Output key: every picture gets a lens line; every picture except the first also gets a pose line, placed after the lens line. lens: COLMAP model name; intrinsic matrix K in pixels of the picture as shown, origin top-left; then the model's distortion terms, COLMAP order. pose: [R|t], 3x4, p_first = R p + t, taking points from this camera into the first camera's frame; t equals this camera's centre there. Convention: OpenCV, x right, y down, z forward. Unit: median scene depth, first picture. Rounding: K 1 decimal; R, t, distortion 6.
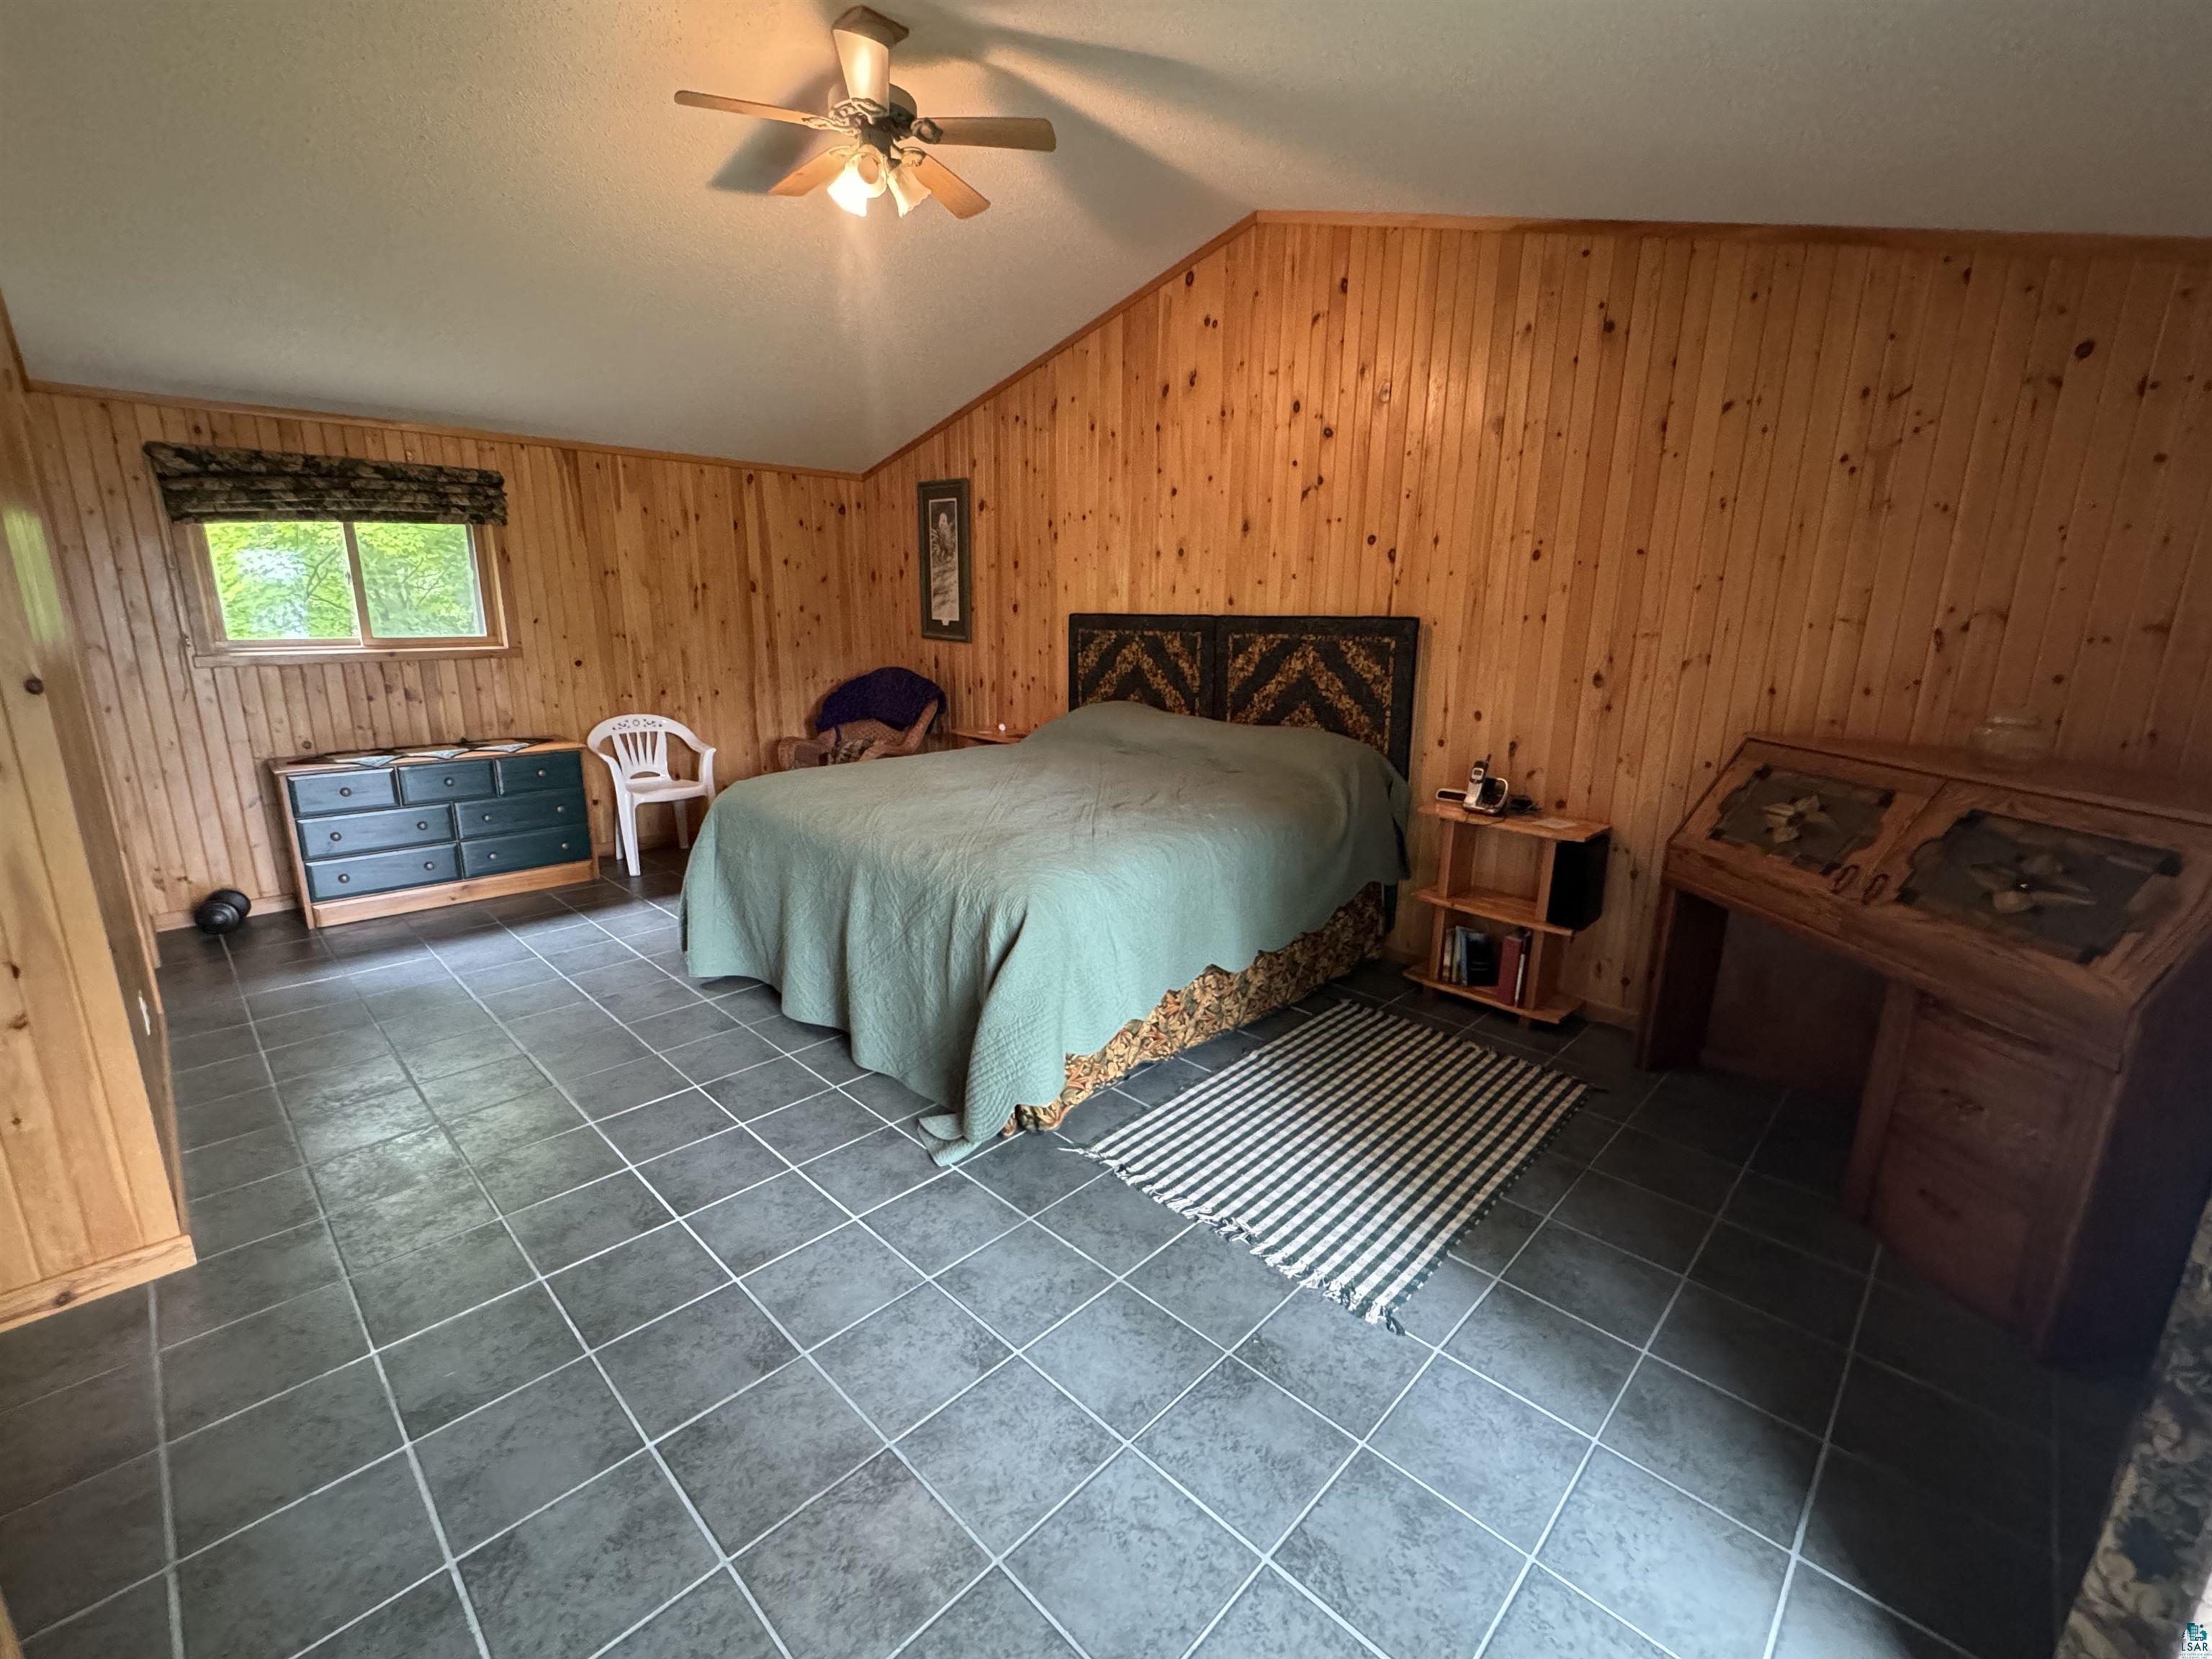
lens RADIAL K [[951.6, 0, 1100.9], [0, 951.6, 828.9], [0, 0, 1]] dist [-0.003068, 0.000646]
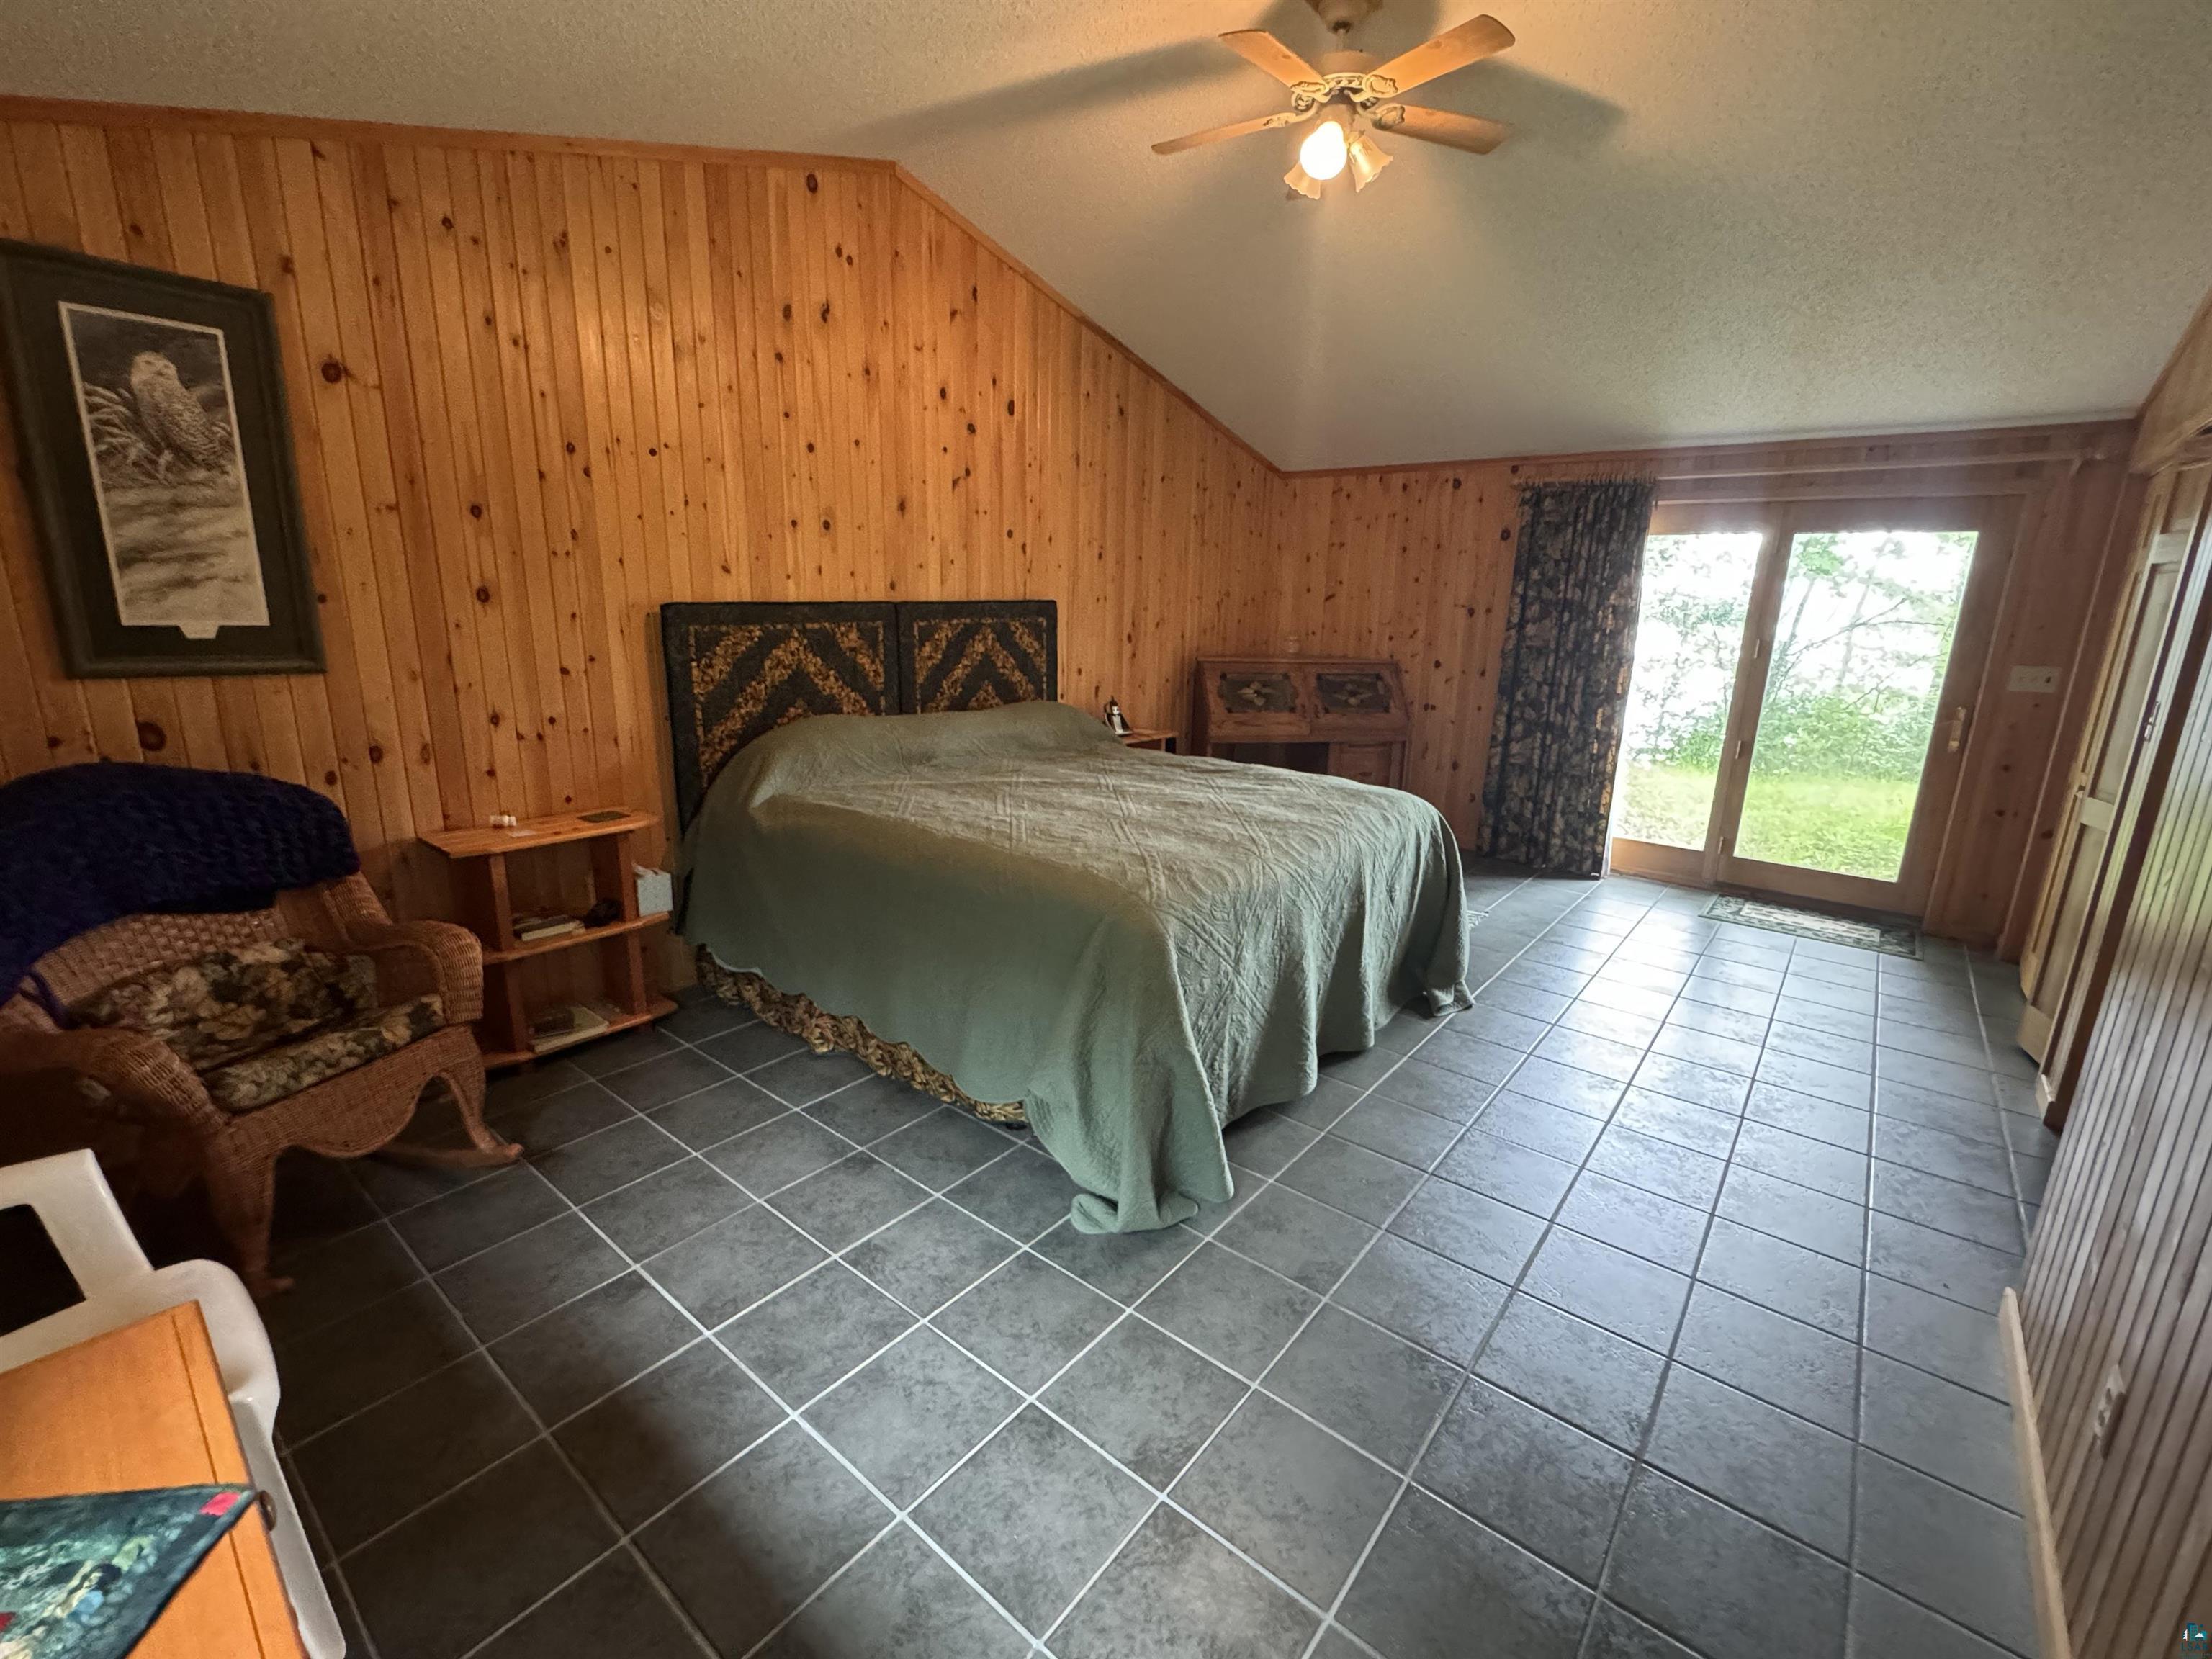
lens RADIAL K [[951.6, 0, 1099.9], [0, 951.6, 828.1], [0, 0, 1]] dist [-0.003068, 0.000646]
pose [[-0.080724, -0.249820, 0.964921, -0.819278], [0.216226, 0.940638, 0.261623, -0.216703], [-0.973000, 0.229761, -0.021914, 0.881395]]
